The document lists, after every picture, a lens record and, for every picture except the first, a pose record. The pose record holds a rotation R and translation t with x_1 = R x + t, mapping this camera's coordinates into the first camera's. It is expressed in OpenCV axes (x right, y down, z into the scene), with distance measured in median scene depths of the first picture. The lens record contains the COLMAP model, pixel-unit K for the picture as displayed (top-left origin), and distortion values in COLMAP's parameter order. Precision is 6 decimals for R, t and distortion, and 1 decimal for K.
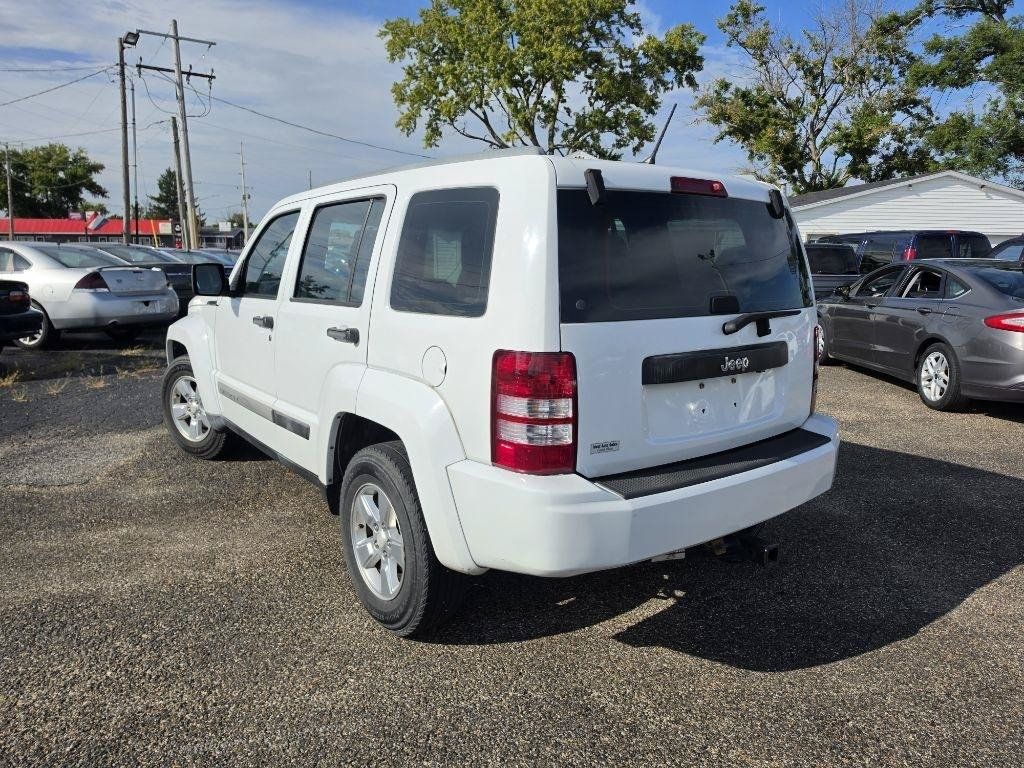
lens RADIAL K [[716.7, 0, 521.3], [0, 716.7, 382.6], [0, 0, 1]] dist [0.042840, -0.055302]
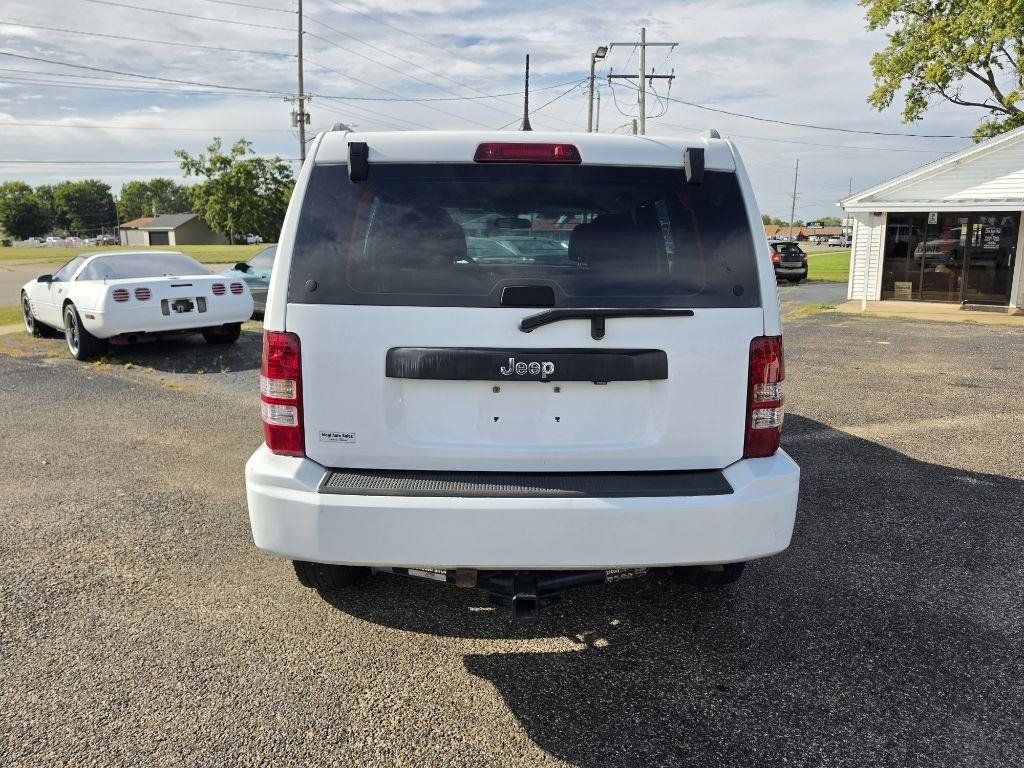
lens RADIAL K [[720.7, 0, 512.0], [0, 720.7, 384.0], [0, 0, 1]] dist [0.002511, -0.006797]
pose [[0.791188, 0.113122, -0.601020, 0.066178], [-0.105088, 0.993274, 0.048612, -0.003910], [0.602477, 0.024699, 0.797754, 0.028425]]
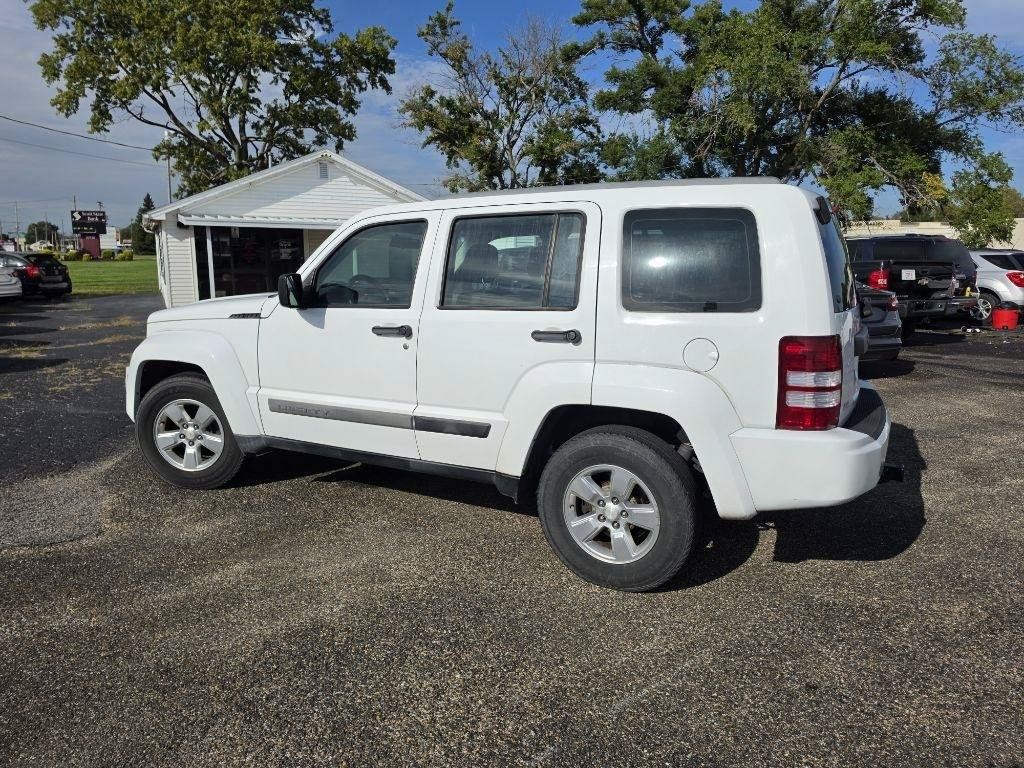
lens RADIAL K [[716.7, 0, 521.3], [0, 716.7, 382.6], [0, 0, 1]] dist [0.042840, -0.055302]
pose [[0.902319, -0.082998, 0.423003, -0.075527], [0.082186, 0.996412, 0.020194, -0.002195], [-0.423161, 0.016544, 0.905903, 0.002650]]
